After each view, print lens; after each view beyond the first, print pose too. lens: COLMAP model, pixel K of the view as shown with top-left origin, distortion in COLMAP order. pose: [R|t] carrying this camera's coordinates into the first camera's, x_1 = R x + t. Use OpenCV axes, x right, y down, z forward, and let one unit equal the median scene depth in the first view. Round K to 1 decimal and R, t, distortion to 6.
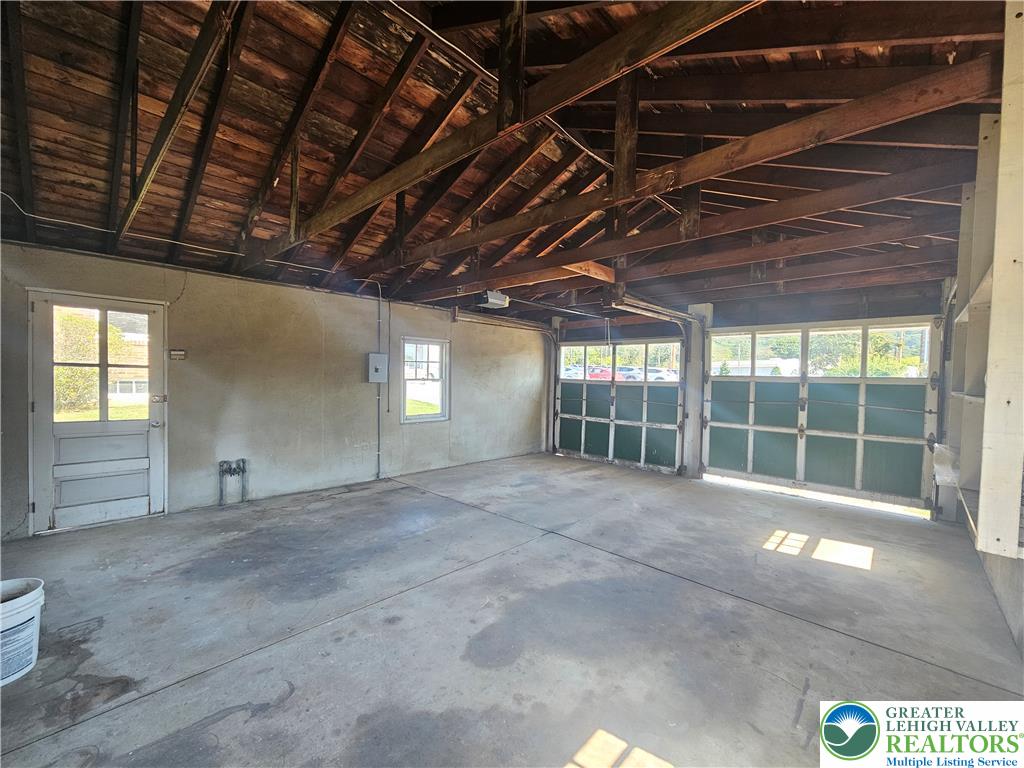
lens RADIAL K [[428.5, 0, 515.6], [0, 428.5, 387.8], [0, 0, 1]] dist [-0.000013, 0.000007]
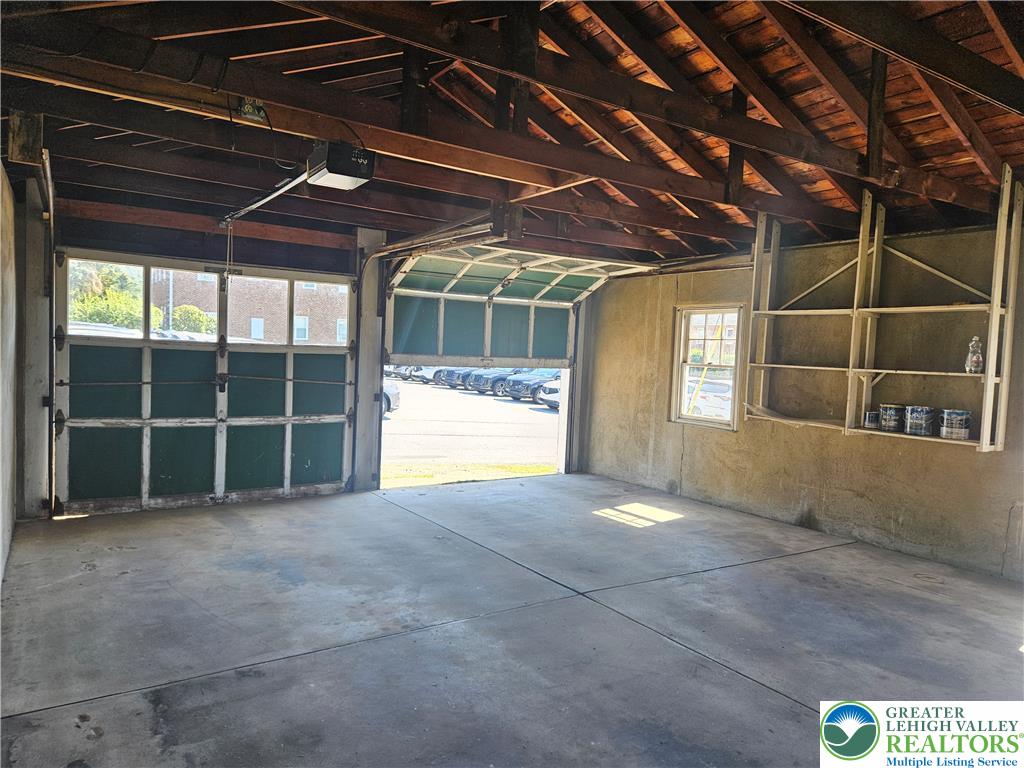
lens RADIAL K [[684.6, 0, 509.4], [0, 684.6, 391.5], [0, 0, 1]] dist [0.033079, -0.001578]
pose [[0.239122, -0.070987, 0.968391, -0.558063], [-0.007071, 0.997170, 0.074843, -0.025997], [-0.970964, -0.024745, 0.237943, 0.528756]]
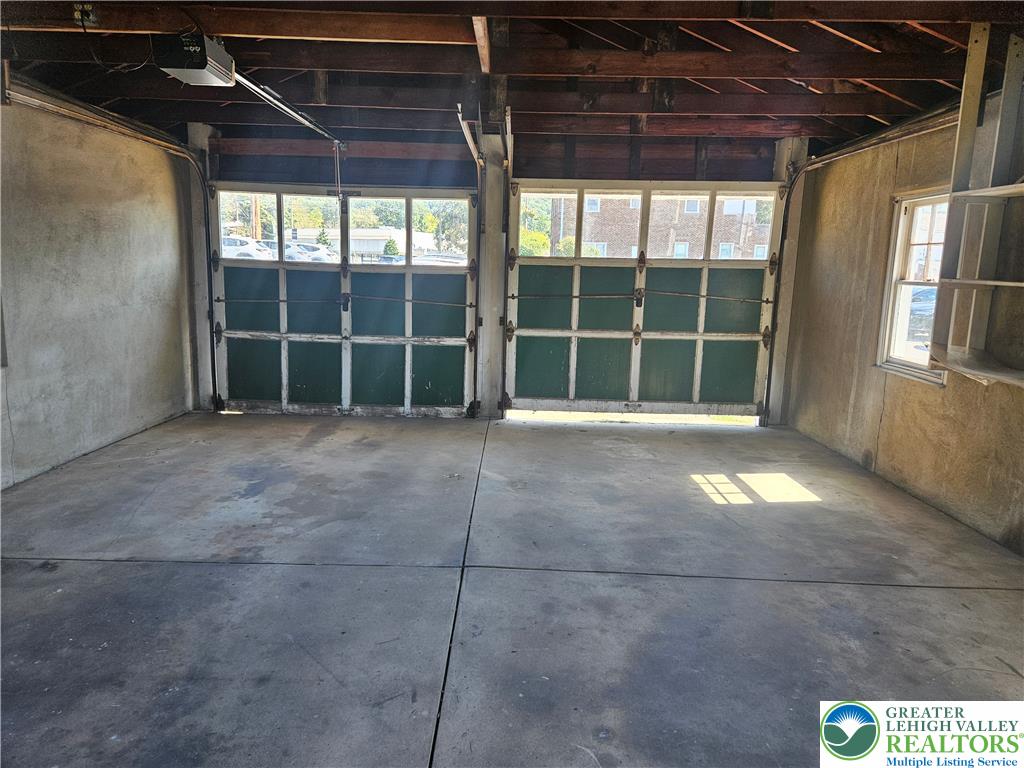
lens RADIAL K [[702.0, 0, 512.0], [0, 702.0, 384.0], [0, 0, 1]] dist [0.046677, -0.001252]
pose [[0.741109, -0.116183, 0.661256, -0.248884], [0.010592, 0.986814, 0.161513, -0.009698], [-0.671301, -0.112694, 0.732567, 0.216536]]
